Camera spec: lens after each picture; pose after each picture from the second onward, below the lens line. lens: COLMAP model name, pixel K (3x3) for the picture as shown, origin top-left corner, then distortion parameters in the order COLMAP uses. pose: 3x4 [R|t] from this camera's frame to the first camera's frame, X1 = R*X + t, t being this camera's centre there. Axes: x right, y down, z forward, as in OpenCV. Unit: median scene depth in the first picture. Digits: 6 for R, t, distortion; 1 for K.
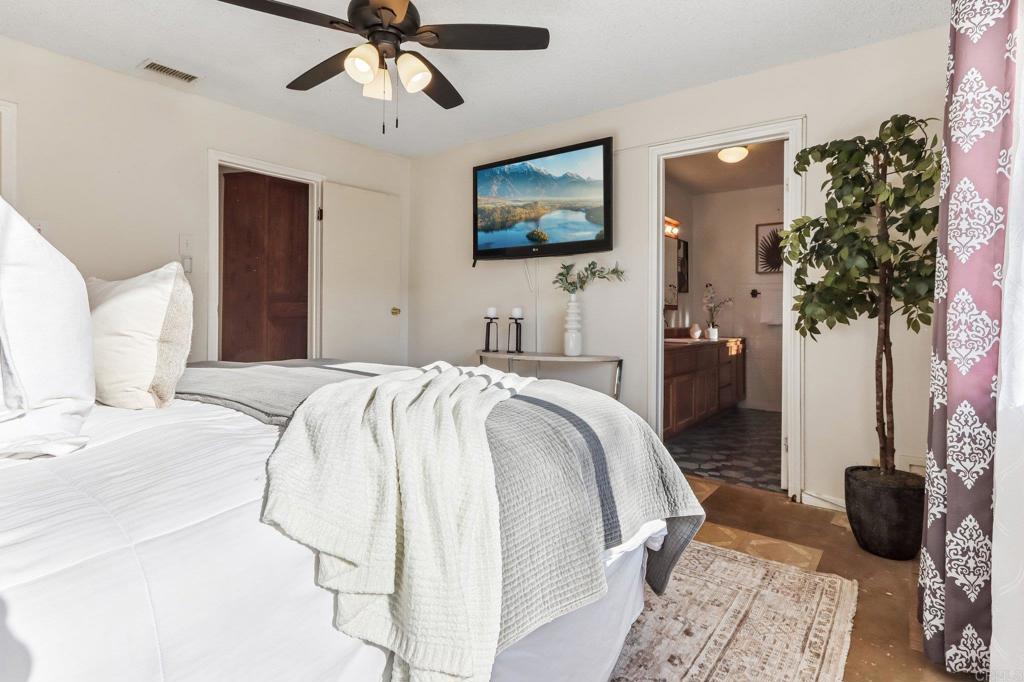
lens RADIAL K [[502.4, 0, 510.3], [0, 502.4, 334.8], [0, 0, 1]] dist [-0.000329, -0.000153]
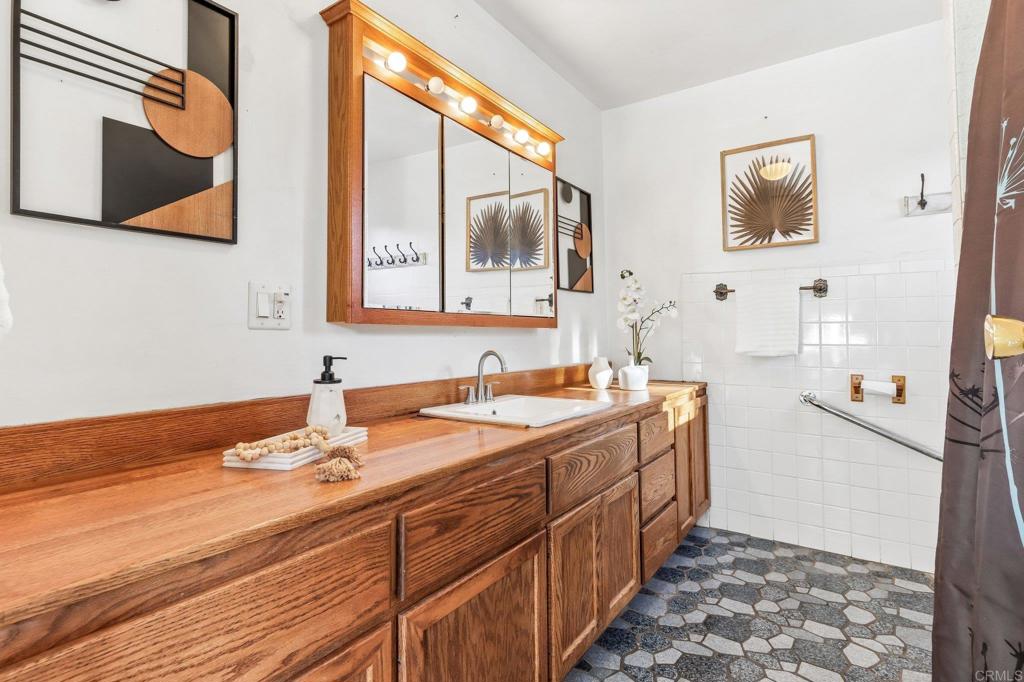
lens RADIAL K [[502.4, 0, 512.8], [0, 502.4, 337.6], [0, 0, 1]] dist [-0.000329, -0.000153]
pose [[0.996633, -0.006022, 0.081767, 0.248028], [0.009447, 0.999091, -0.041568, -0.020301], [-0.081443, 0.042200, 0.995784, 0.540348]]
